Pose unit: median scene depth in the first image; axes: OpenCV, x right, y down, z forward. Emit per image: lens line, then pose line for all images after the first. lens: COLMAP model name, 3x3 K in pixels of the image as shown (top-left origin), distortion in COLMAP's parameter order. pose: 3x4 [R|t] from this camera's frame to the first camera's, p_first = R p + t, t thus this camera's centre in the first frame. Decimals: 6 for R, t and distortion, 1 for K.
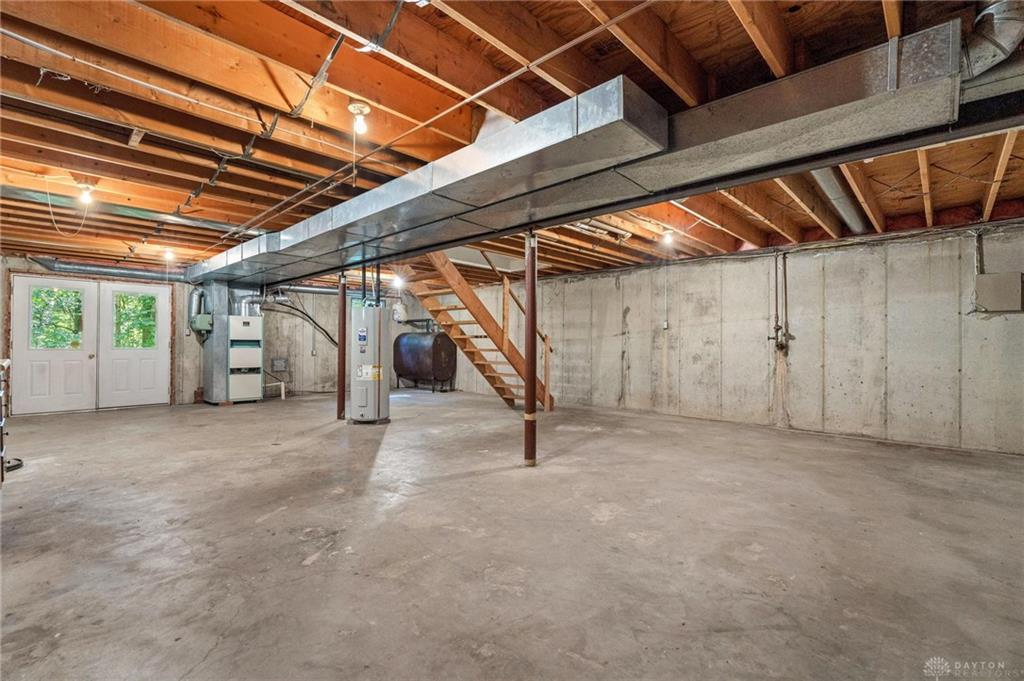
lens RADIAL K [[465.2, 0, 518.5], [0, 465.2, 340.9], [0, 0, 1]] dist [-0.011328, 0.003131]
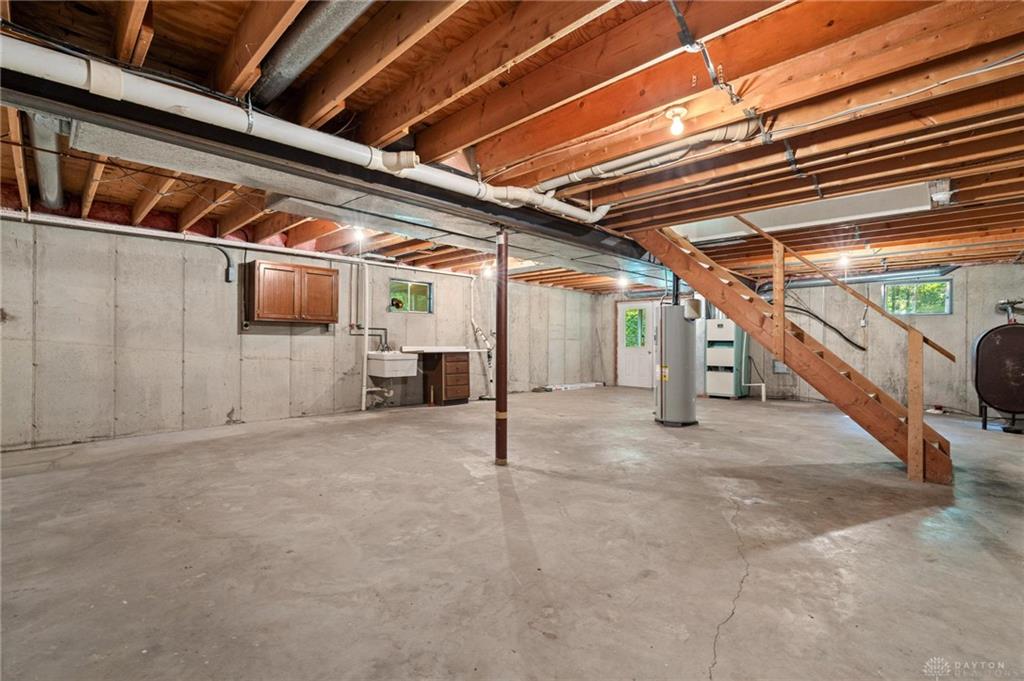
lens RADIAL K [[465.2, 0, 514.3], [0, 465.2, 337.1], [0, 0, 1]] dist [-0.011328, 0.003131]
pose [[-0.030783, -0.014963, -0.999414, 0.602597], [0.000369, 0.999888, -0.014981, 0.006490], [0.999526, -0.000830, -0.030774, 0.623265]]
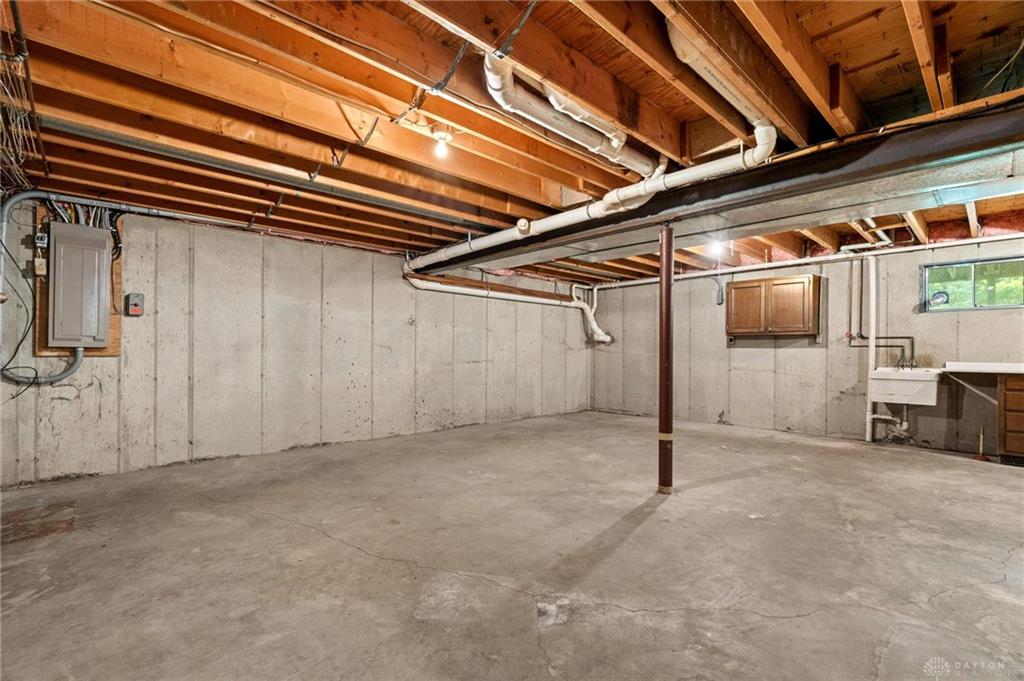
lens RADIAL K [[465.2, 0, 507.8], [0, 465.2, 349.4], [0, 0, 1]] dist [-0.011328, 0.003131]
pose [[-0.996333, -0.009425, 0.085045, 0.146558], [-0.010253, 0.999904, -0.009307, 0.005674], [-0.084949, -0.010145, -0.996334, 1.120419]]
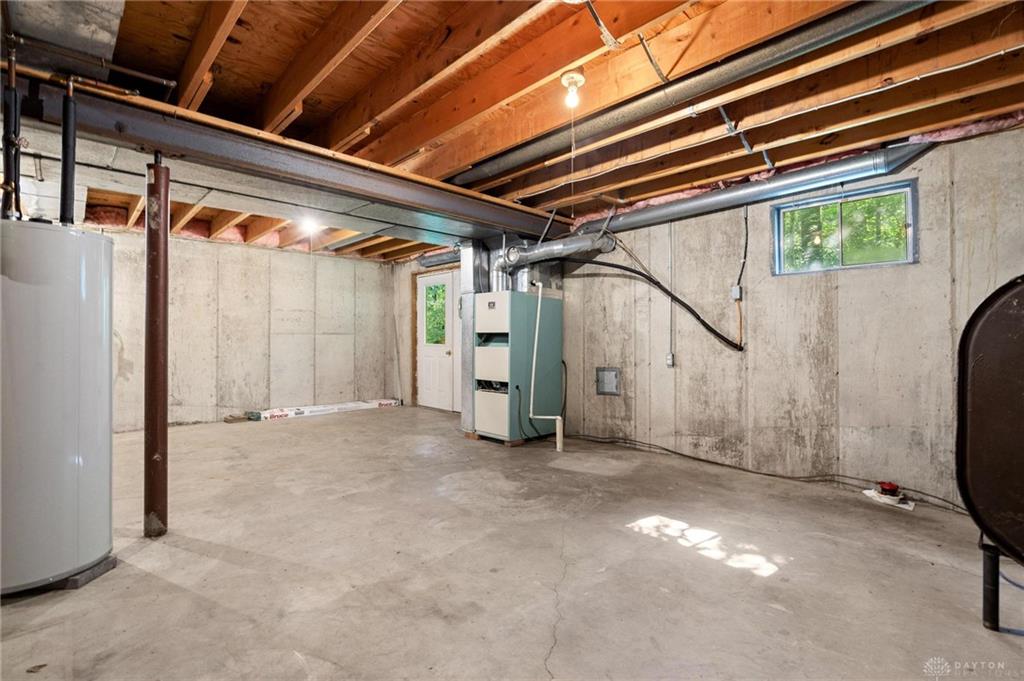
lens RADIAL K [[465.2, 0, 519.9], [0, 465.2, 327.9], [0, 0, 1]] dist [-0.011328, 0.003131]
pose [[-0.058238, -0.026760, -0.997944, -0.005838], [0.007632, 0.999600, -0.027250, 0.009029], [0.998274, -0.009204, -0.058010, 1.220688]]
